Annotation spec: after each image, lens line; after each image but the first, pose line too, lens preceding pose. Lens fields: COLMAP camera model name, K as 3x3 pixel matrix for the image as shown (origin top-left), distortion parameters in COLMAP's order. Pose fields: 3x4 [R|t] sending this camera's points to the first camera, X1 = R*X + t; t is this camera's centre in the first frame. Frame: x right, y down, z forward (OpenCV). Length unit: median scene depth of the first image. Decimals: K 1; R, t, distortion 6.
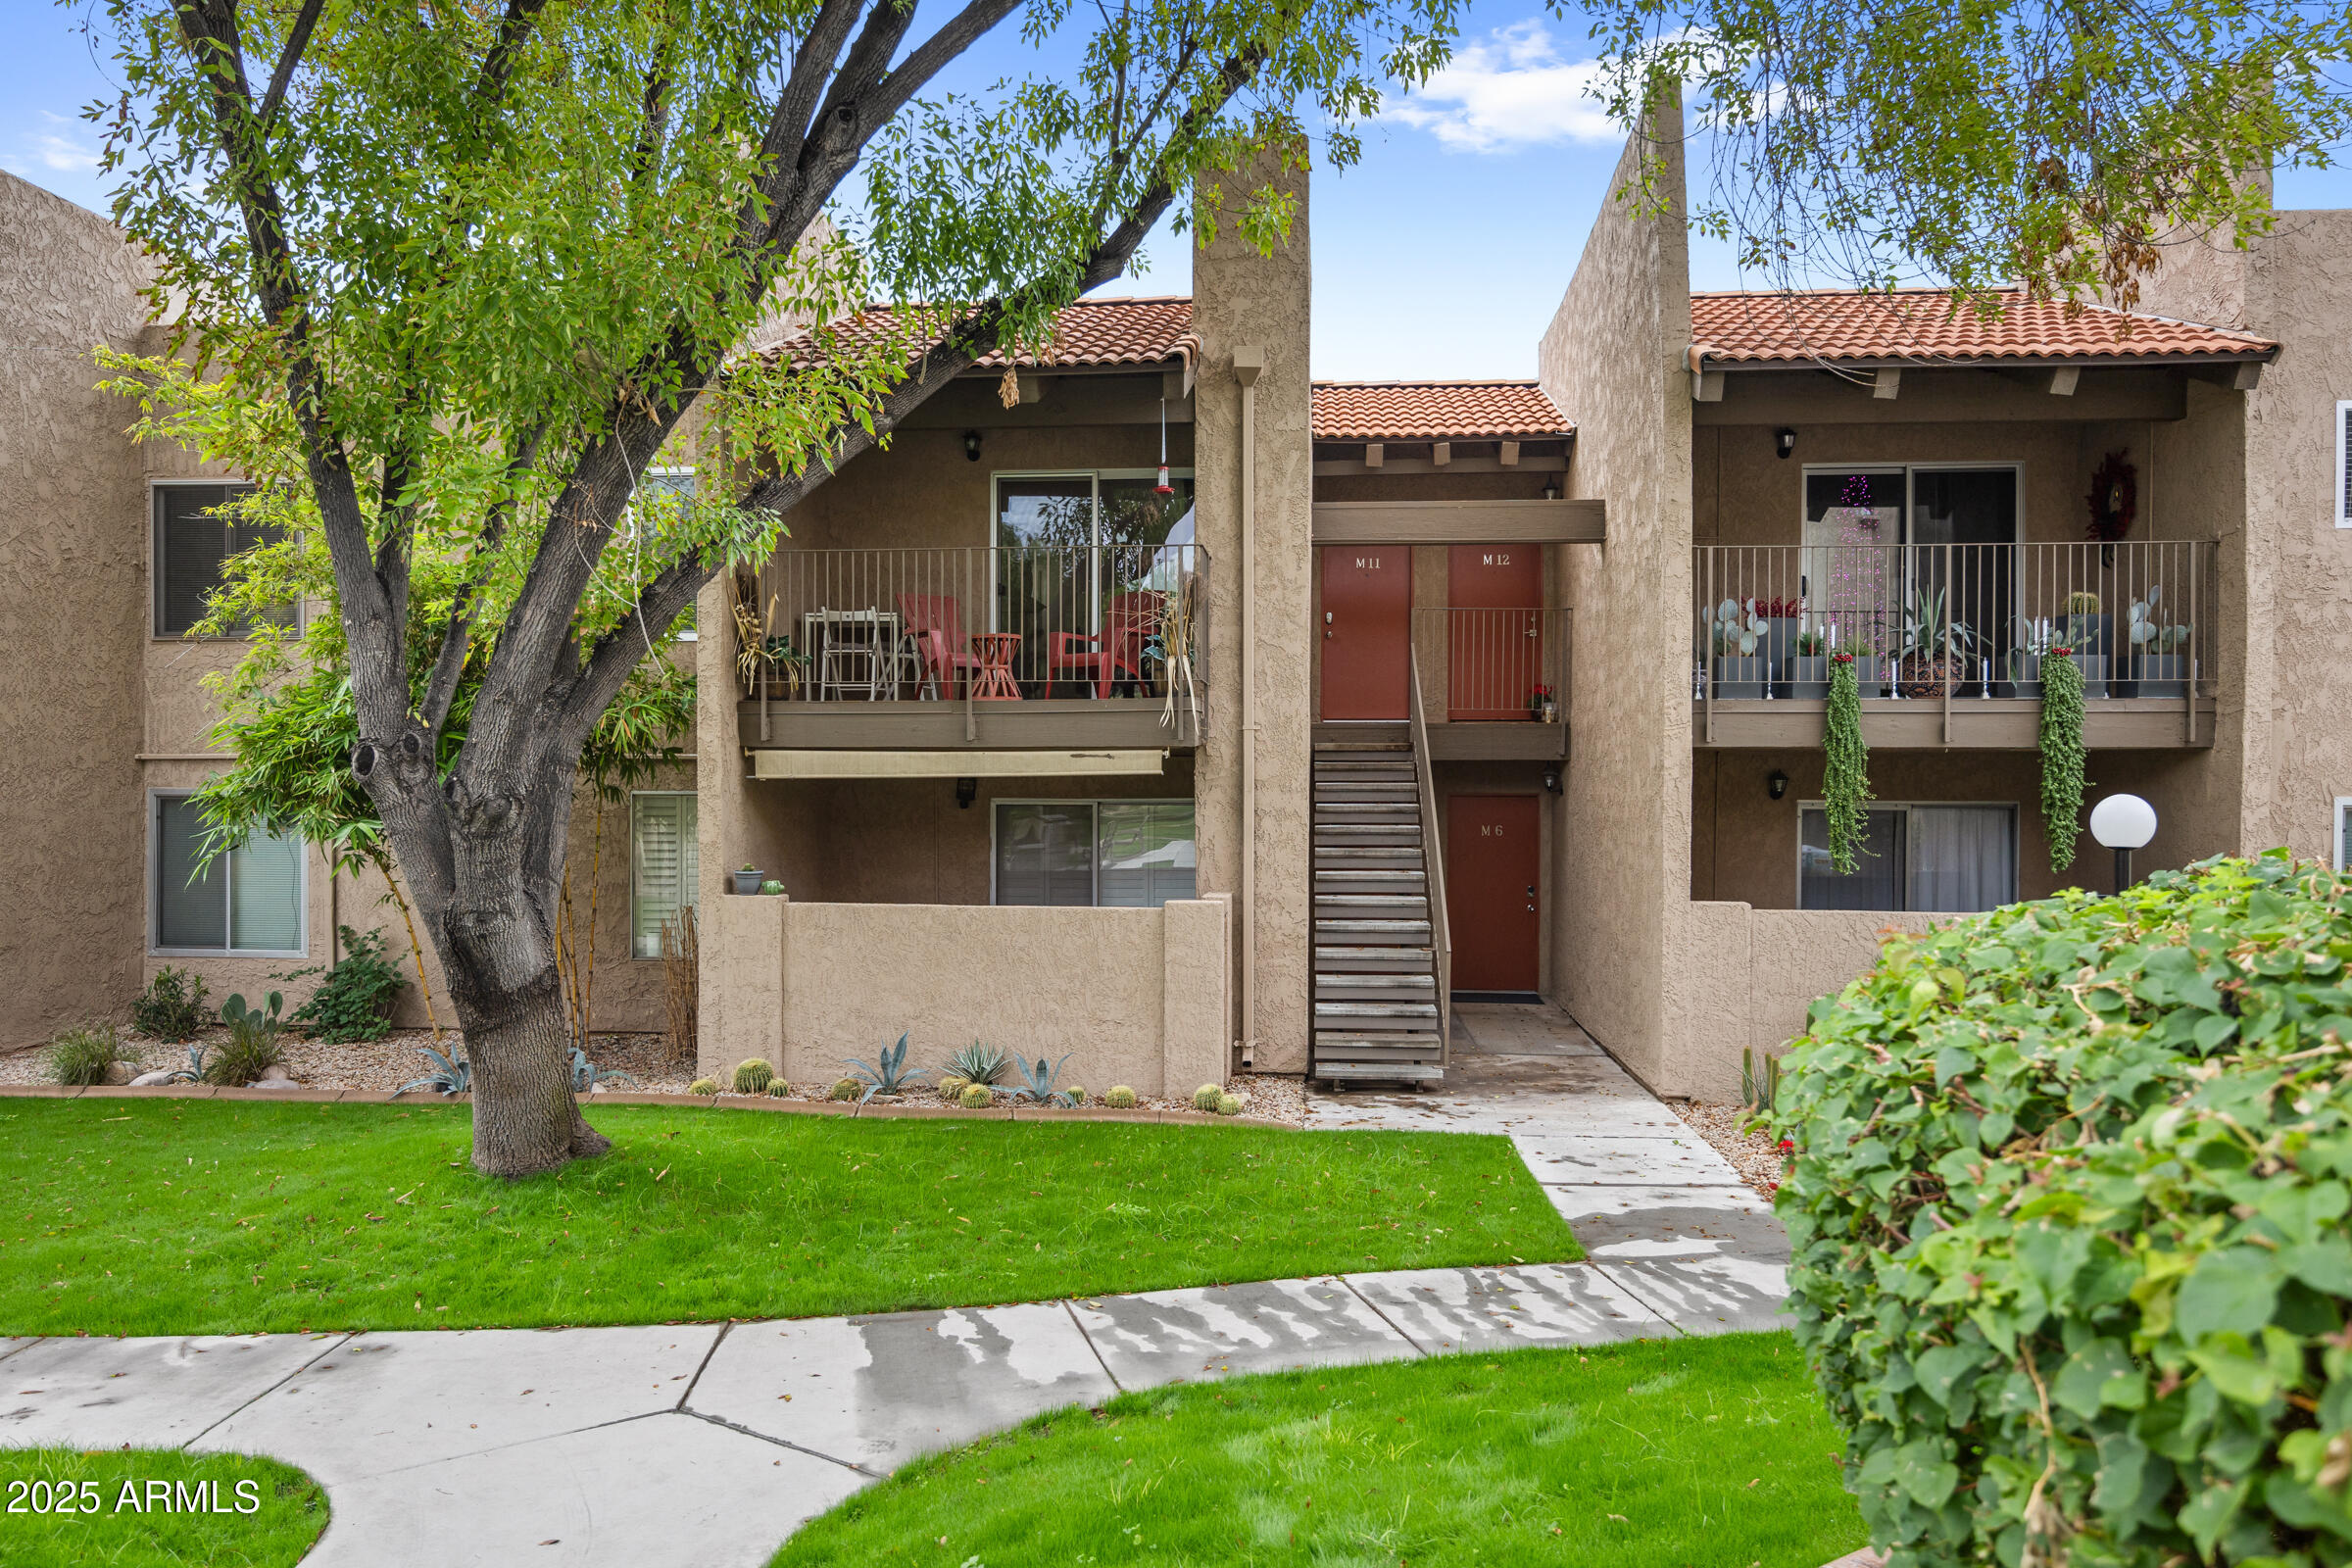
lens RADIAL K [[1617.3, 0, 1179.9], [0, 1617.3, 801.6], [0, 0, 1]] dist [-0.009868, 0.005240]
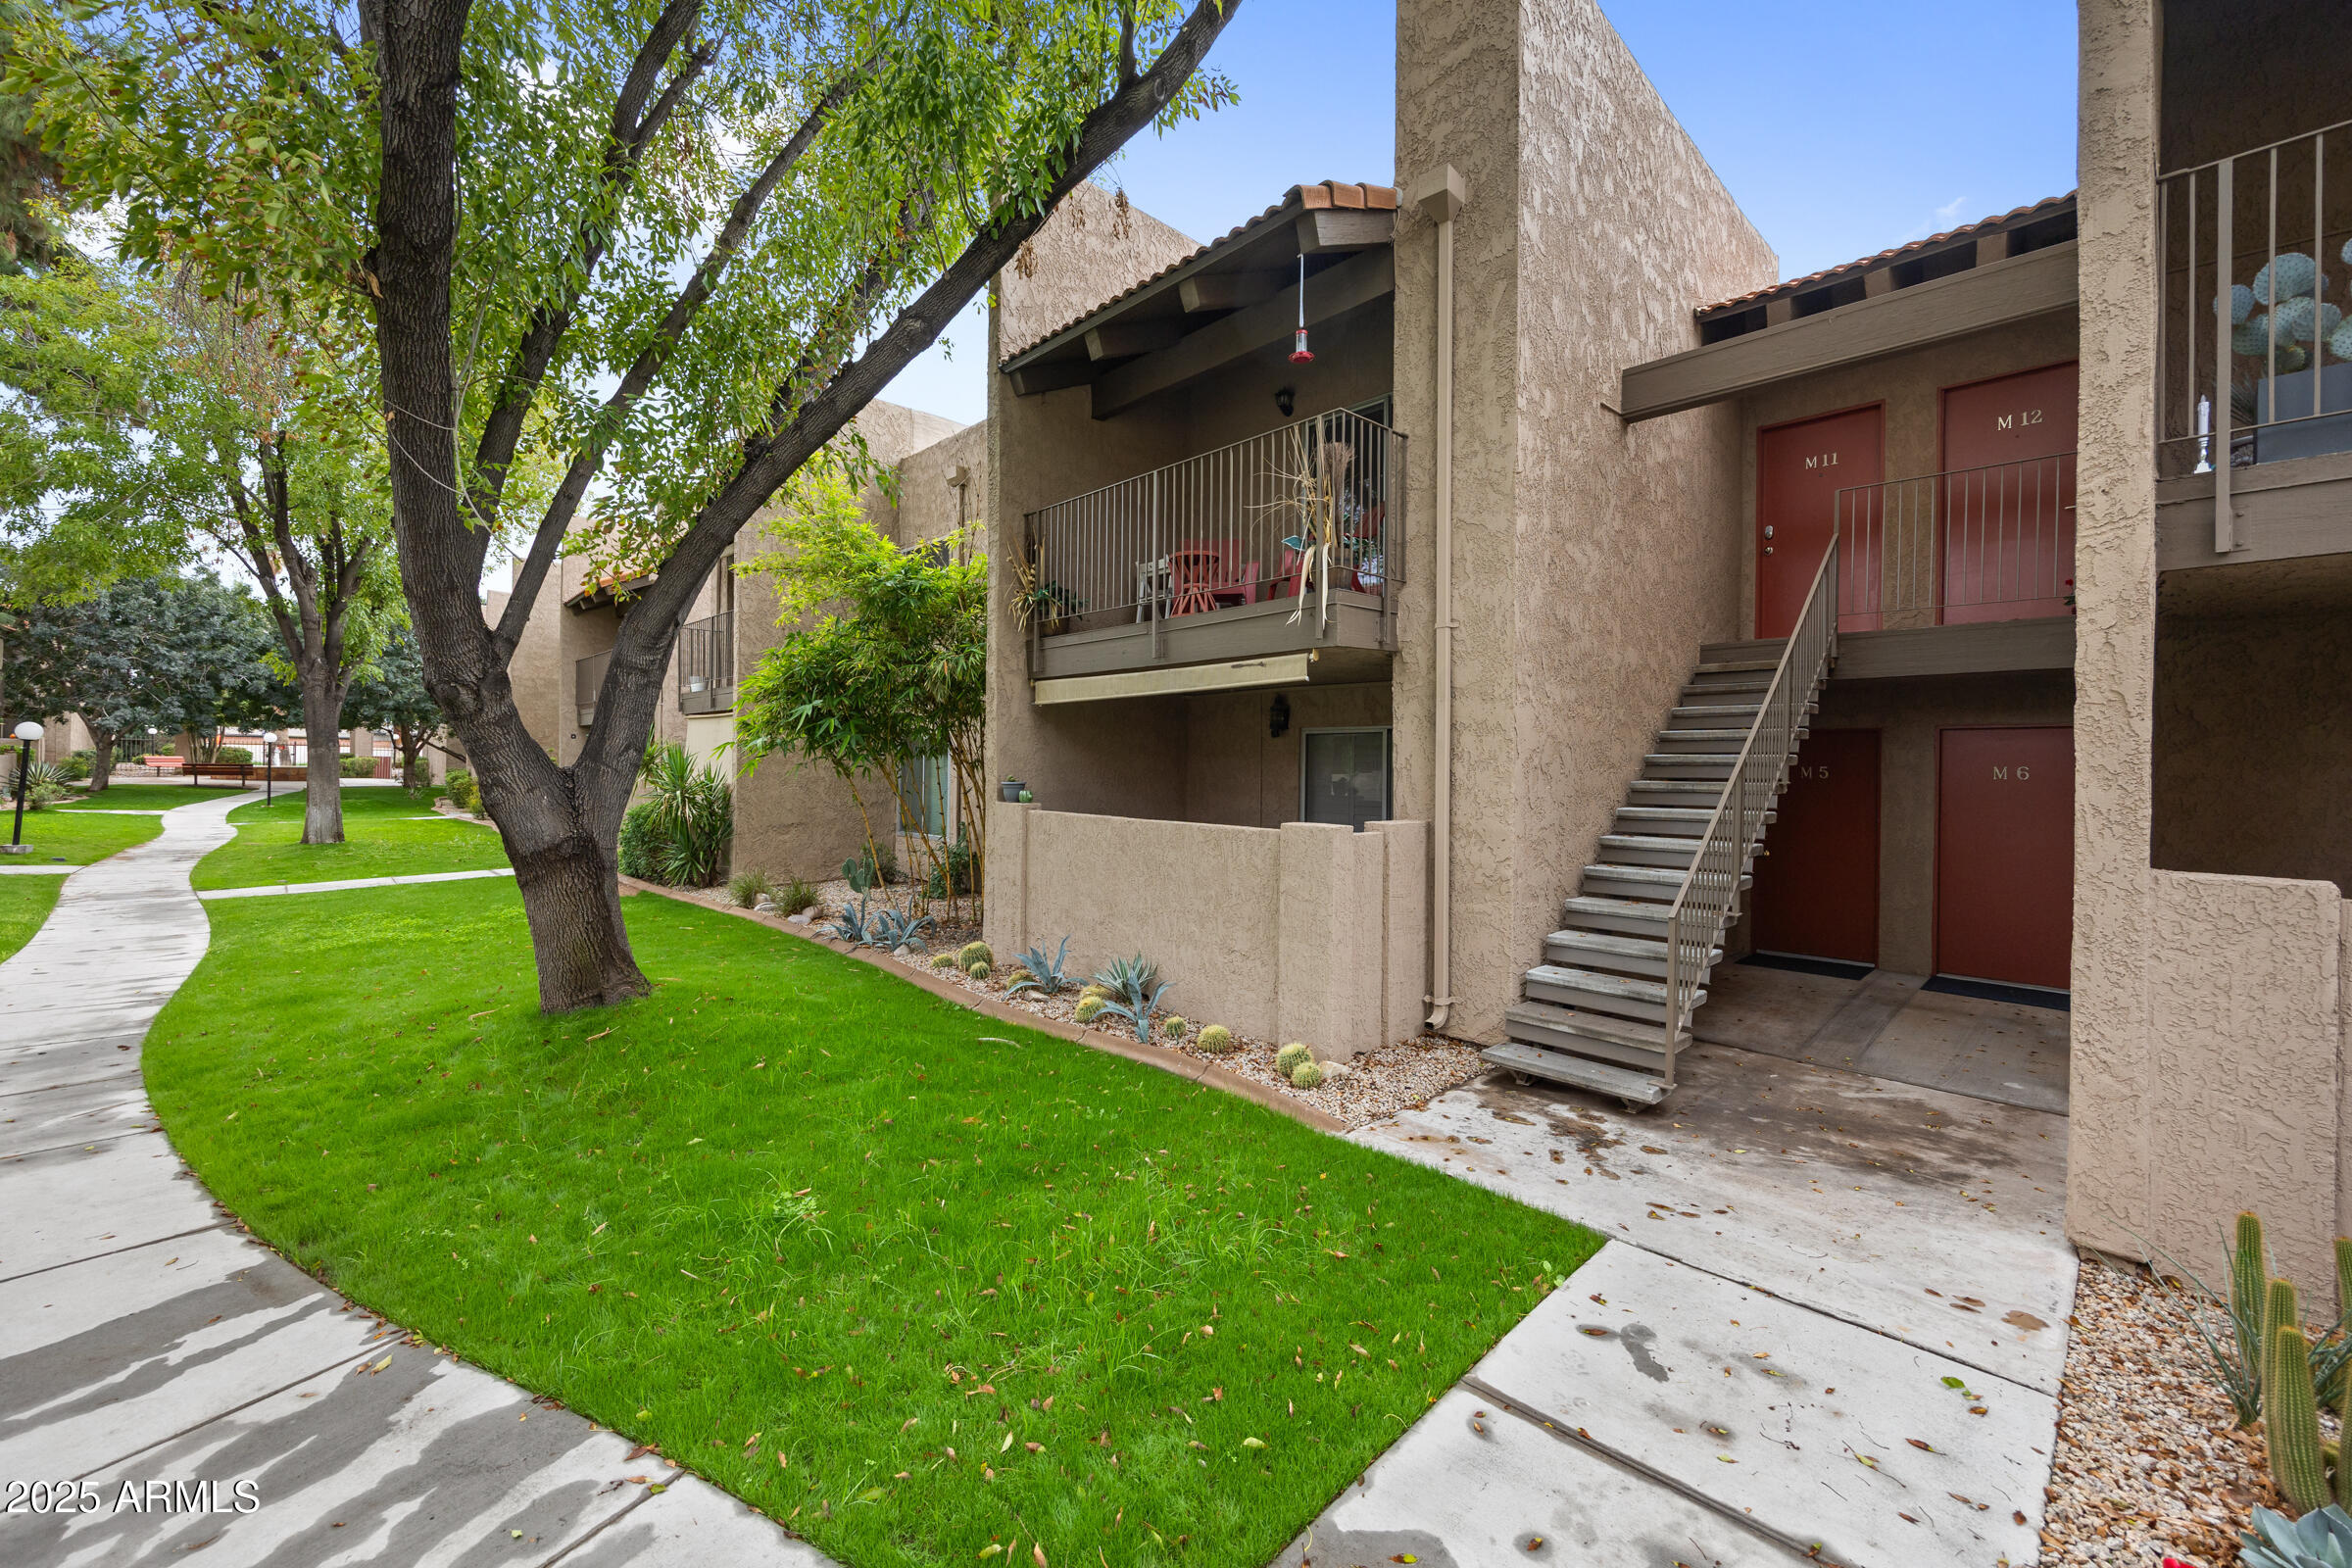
lens RADIAL K [[945.9, 0, 1182.1], [0, 945.9, 764.4], [0, 0, 1]] dist [0.001182, -0.000357]
pose [[0.743462, 0.004487, -0.668763, 0.348741], [-0.017039, 0.999780, -0.012235, 0.044816], [0.668561, 0.020491, 0.743375, 0.698552]]
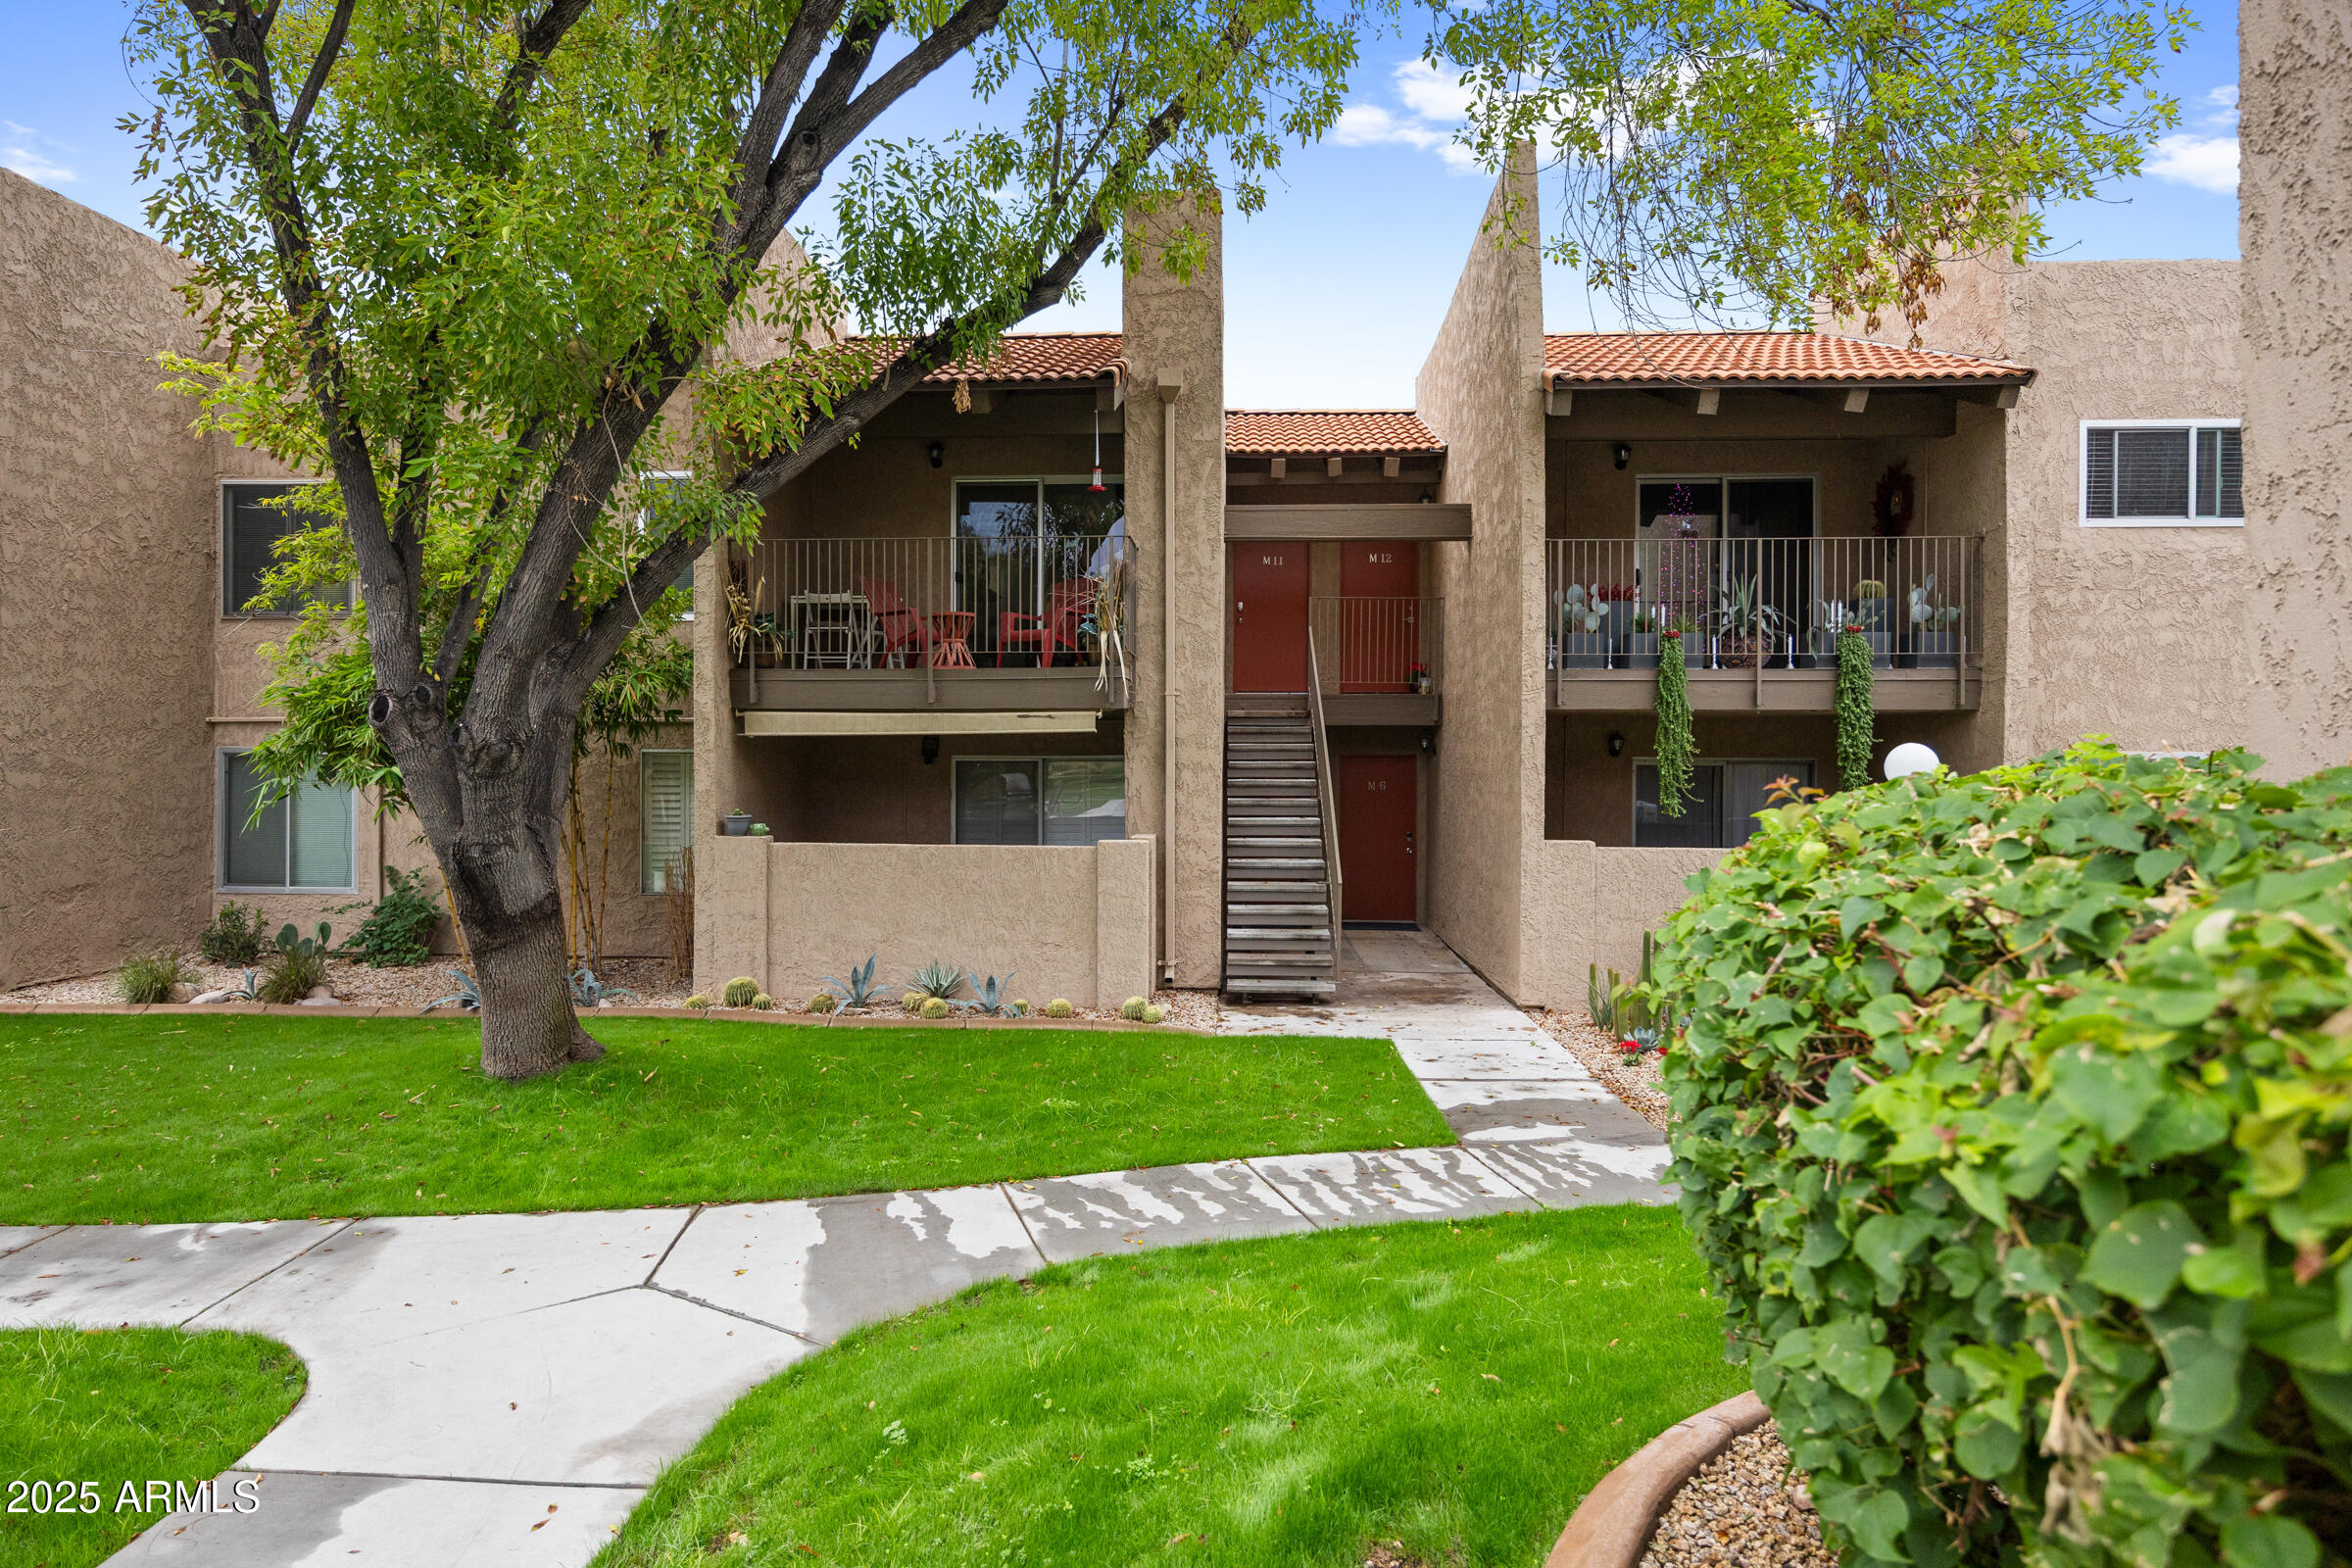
lens RADIAL K [[1328.2, 0, 1165.5], [0, 1328.2, 766.9], [0, 0, 1]] dist [-0.005808, 0.000988]
pose [[0.999479, 0.000489, 0.032268, 0.010146], [-0.000311, 0.999985, -0.005524, 0.016445], [-0.032270, 0.005511, 0.999464, 0.048572]]
